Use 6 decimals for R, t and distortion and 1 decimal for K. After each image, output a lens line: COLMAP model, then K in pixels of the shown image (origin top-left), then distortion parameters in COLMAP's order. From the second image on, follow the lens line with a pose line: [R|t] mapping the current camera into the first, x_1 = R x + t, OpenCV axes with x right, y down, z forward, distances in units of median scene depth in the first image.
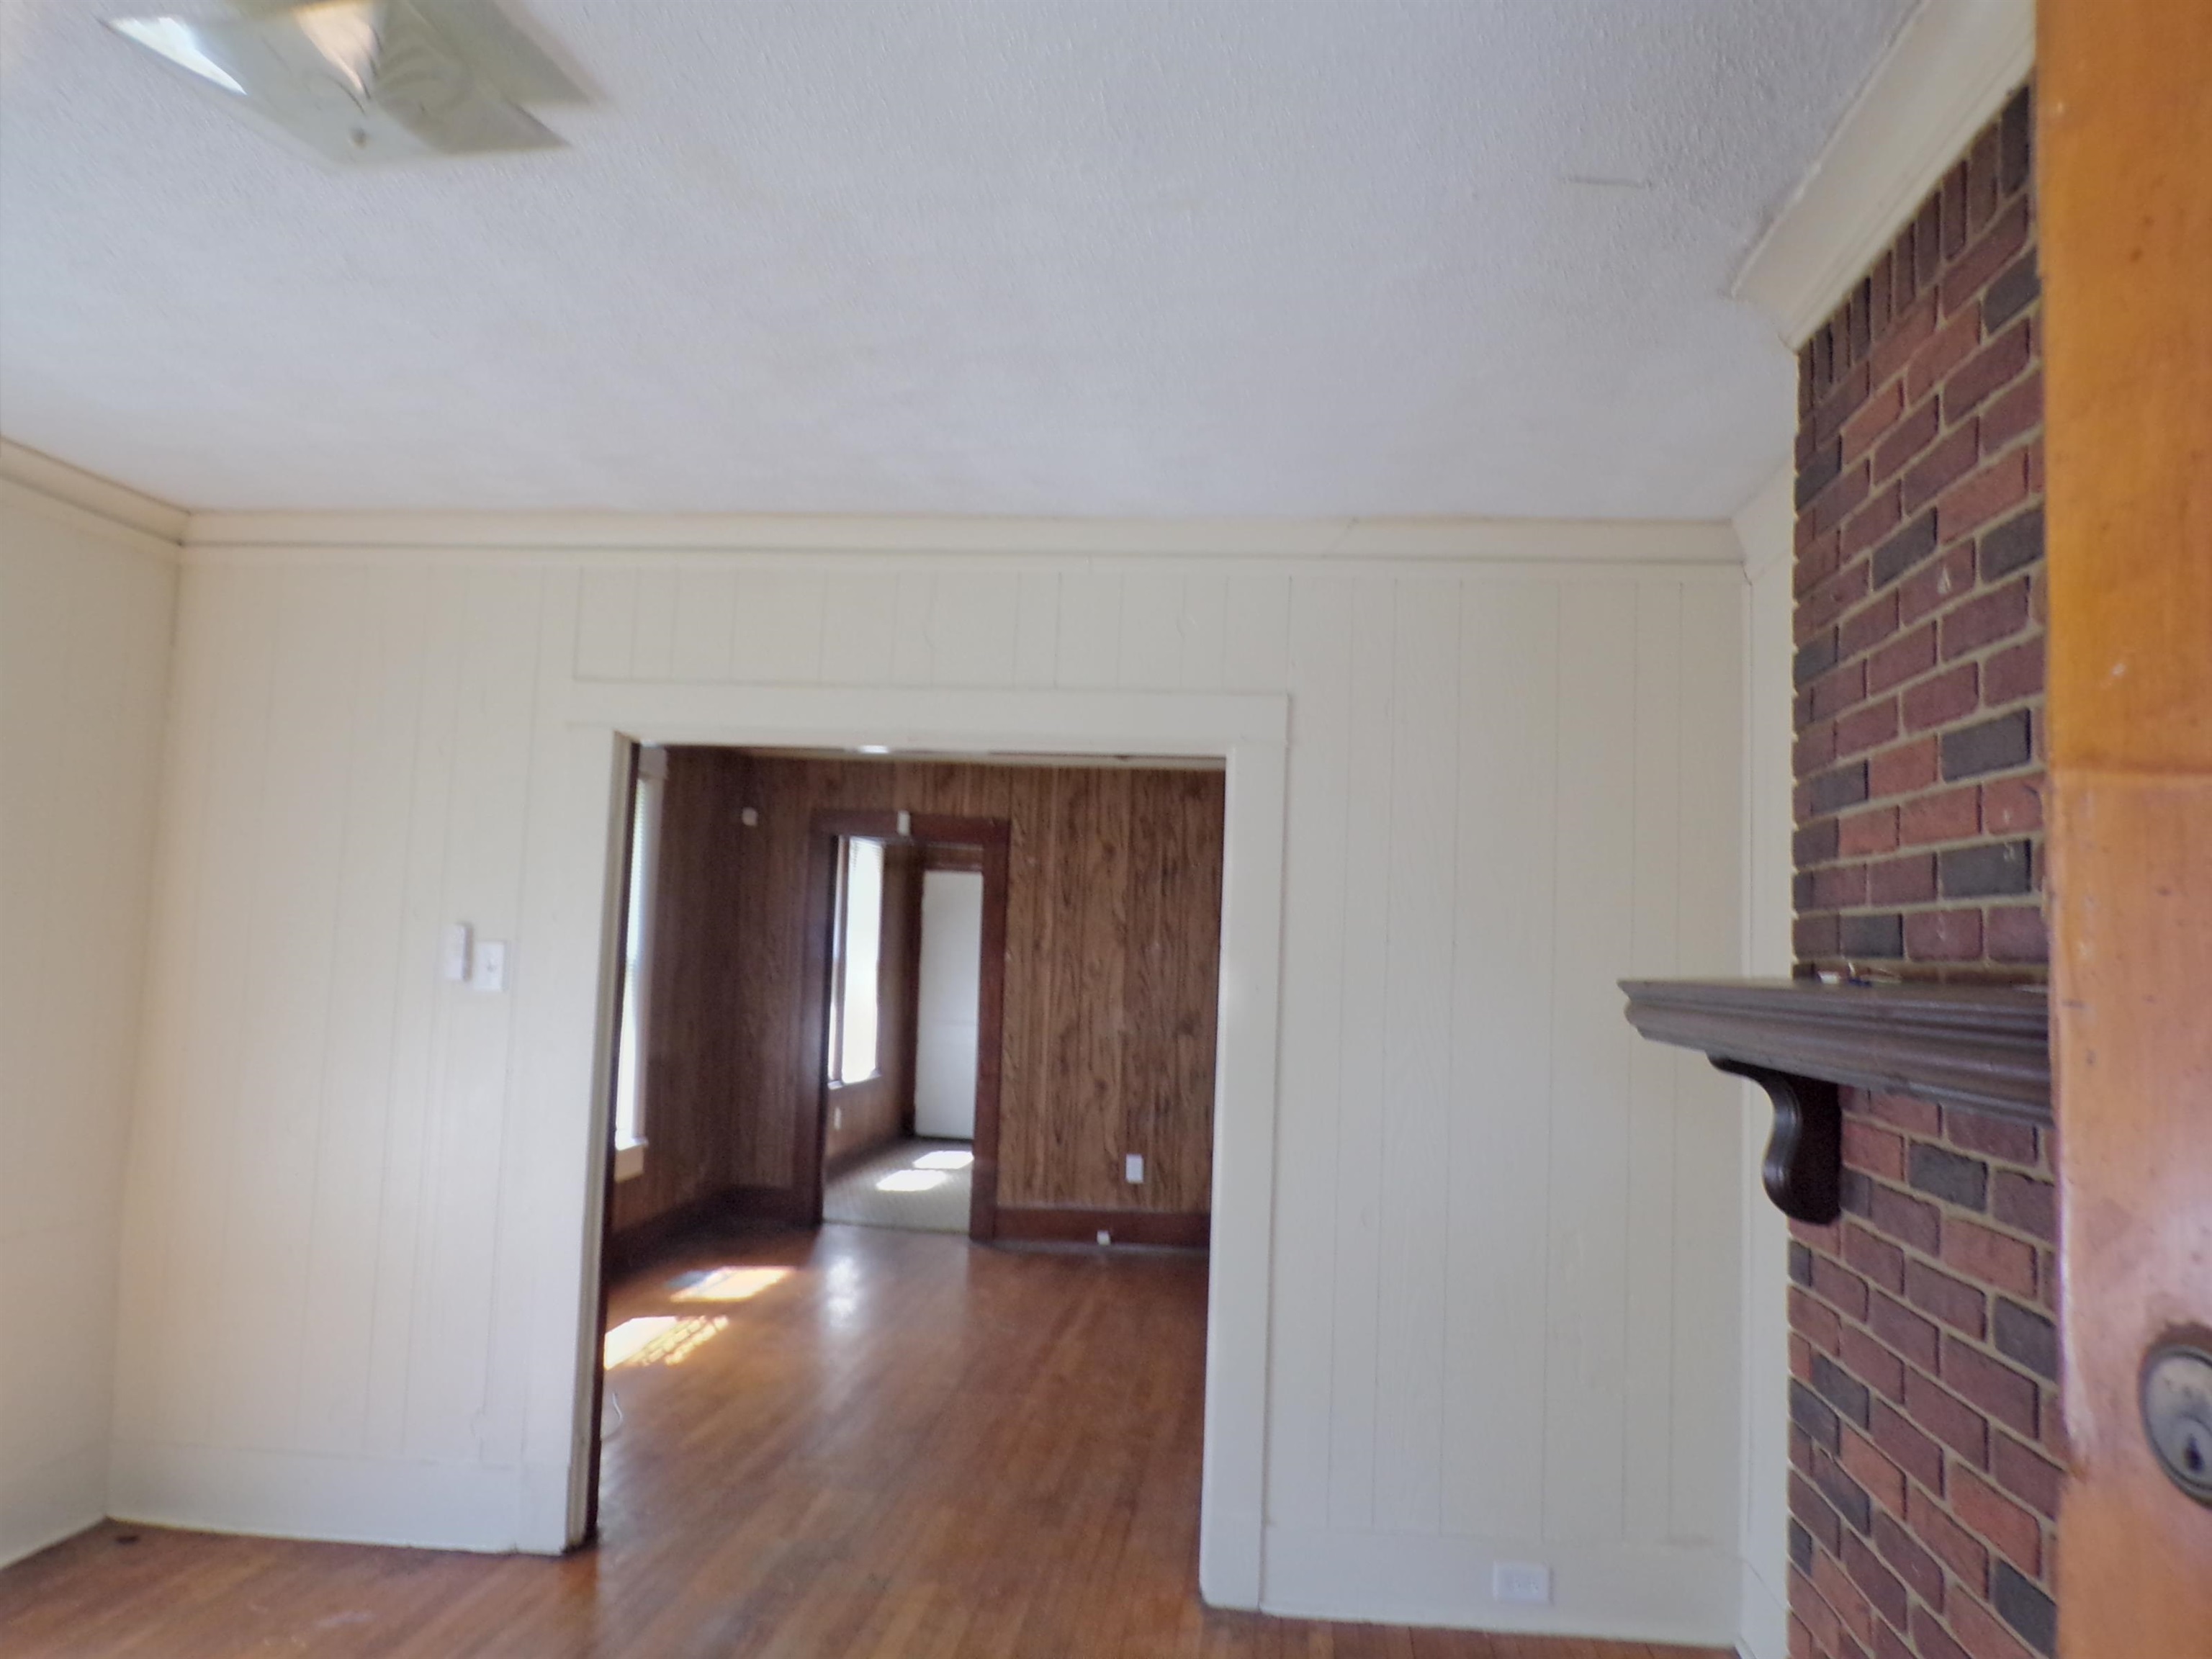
lens RADIAL K [[1540.7, 0, 1106.0], [0, 1540.7, 829.5], [0, 0, 1]] dist [-0.012241, -0.004003]
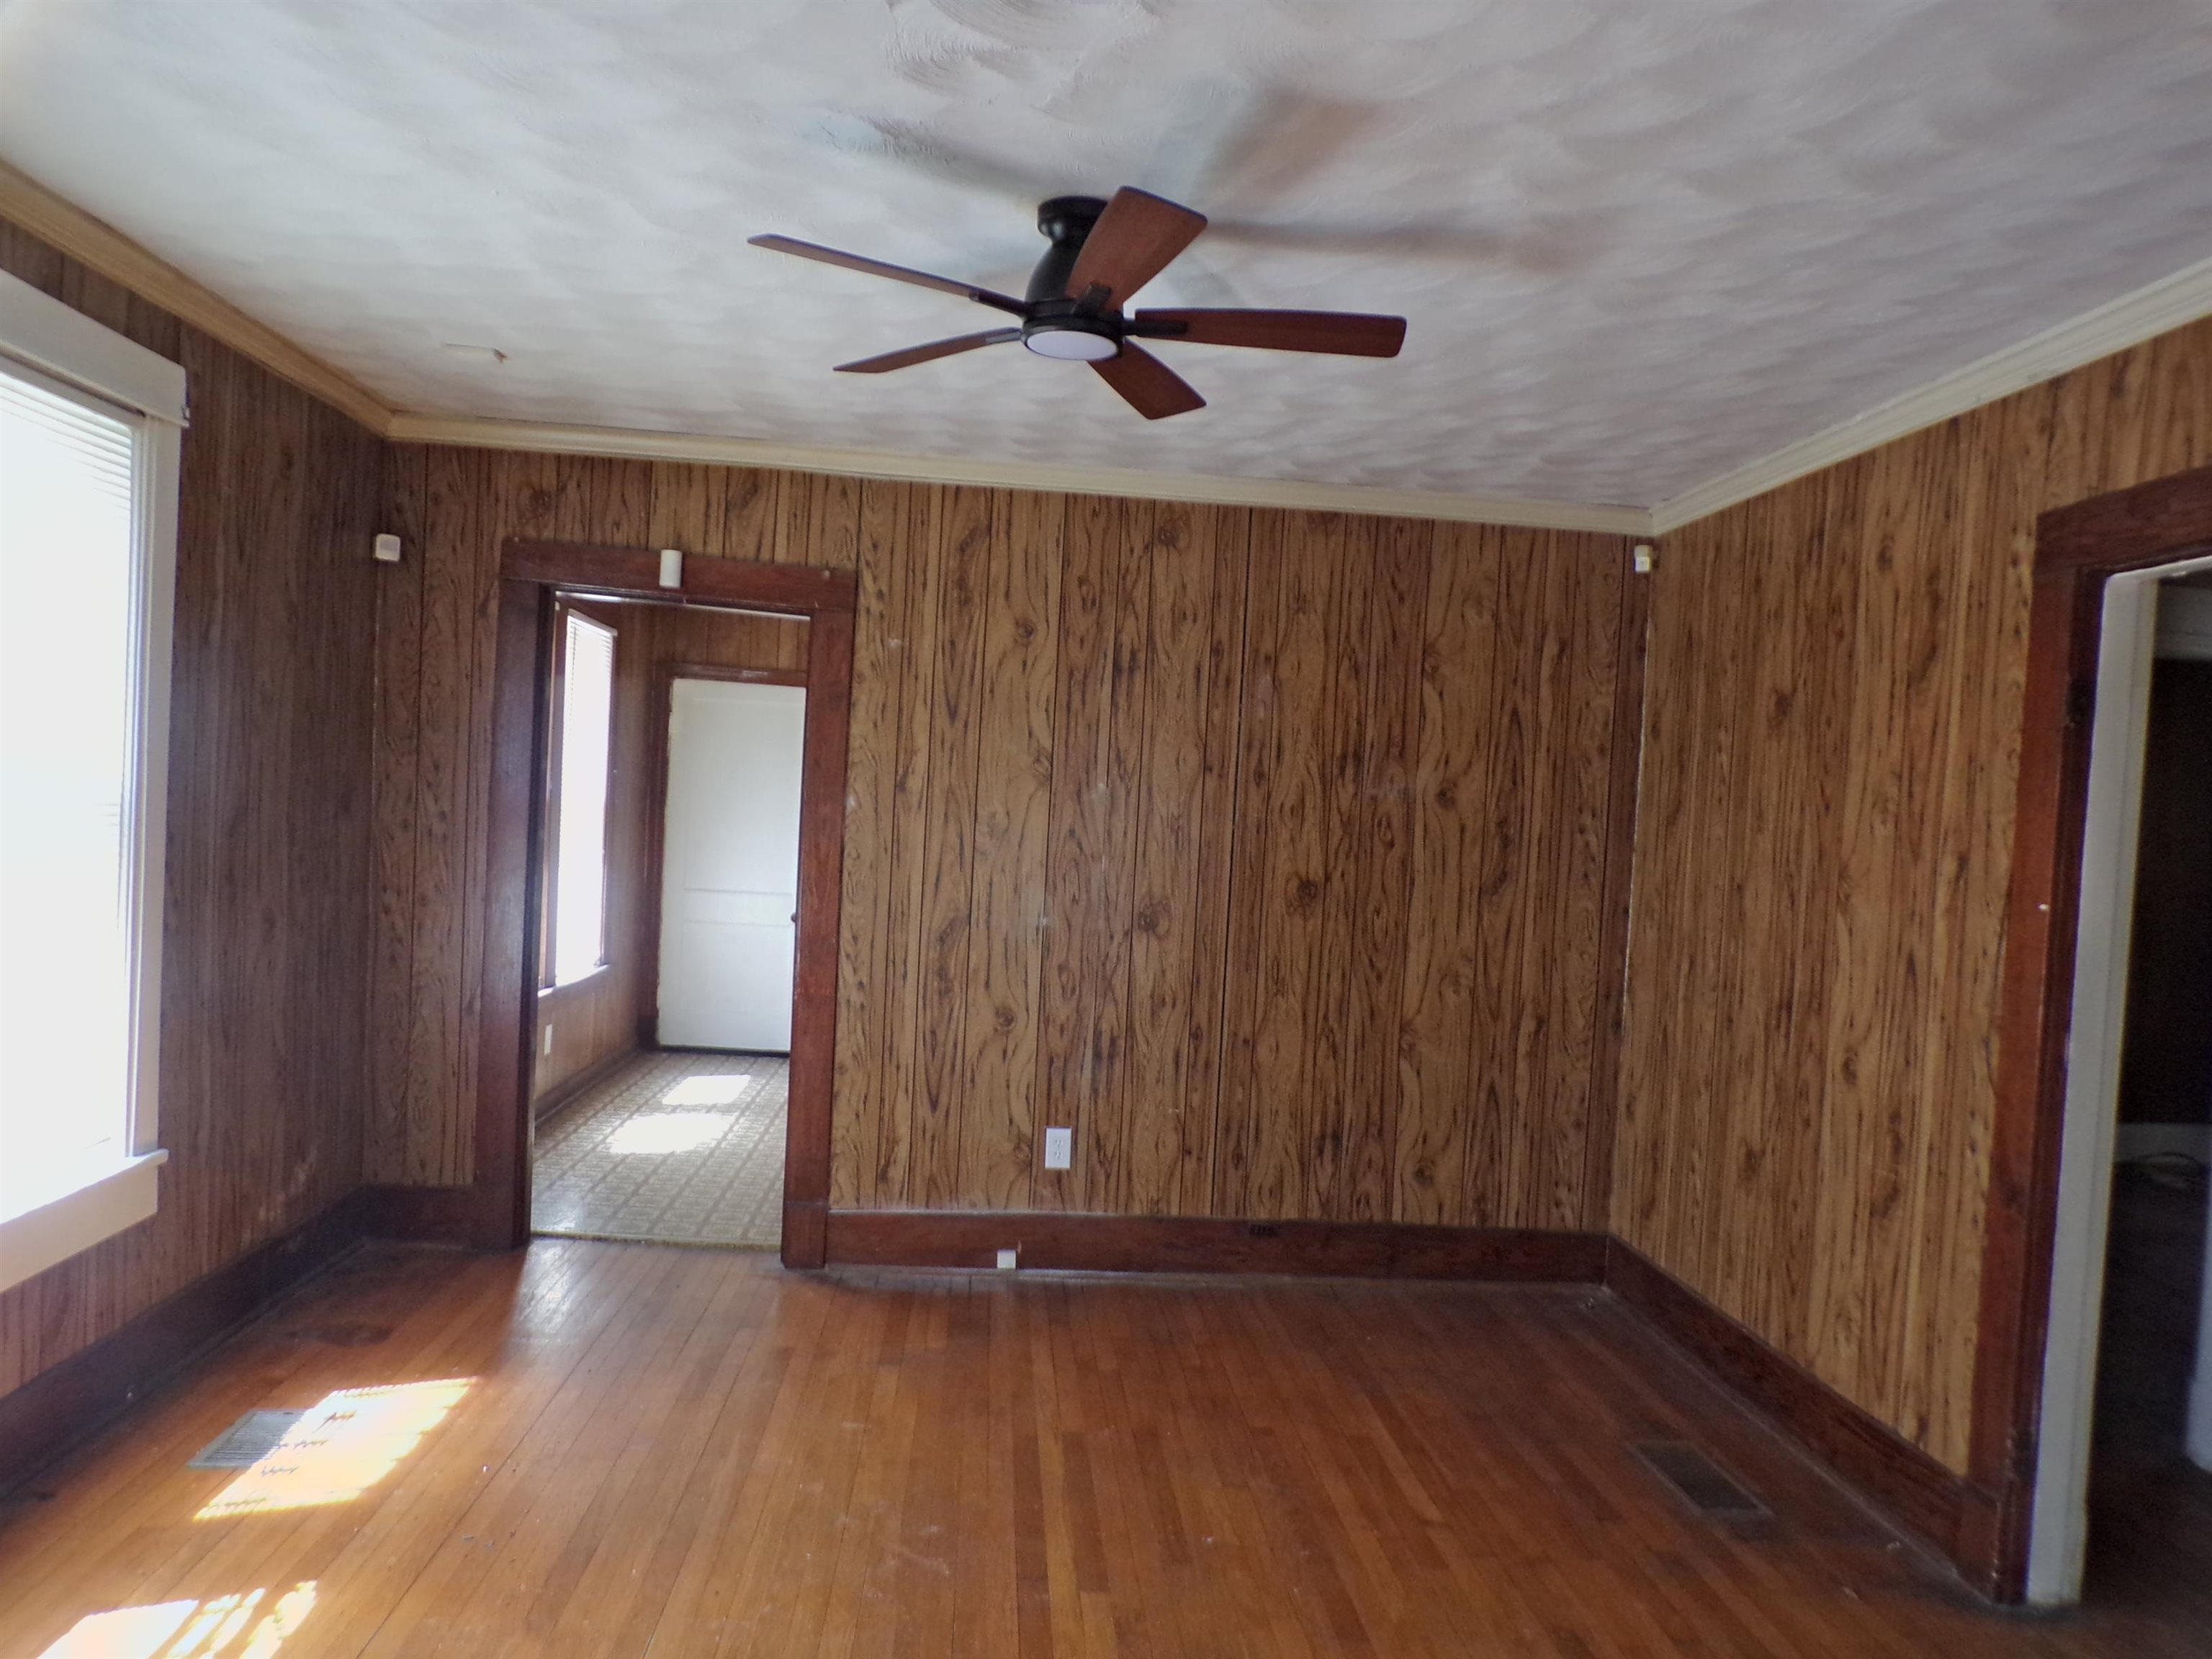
lens RADIAL K [[1540.7, 0, 1106.0], [0, 1540.7, 829.5], [0, 0, 1]] dist [-0.012241, -0.004003]
pose [[0.983004, 0.013549, 0.183084, -0.075965], [-0.032306, 0.994477, 0.099860, 0.030393], [-0.180719, -0.104078, 0.978012, 0.399904]]
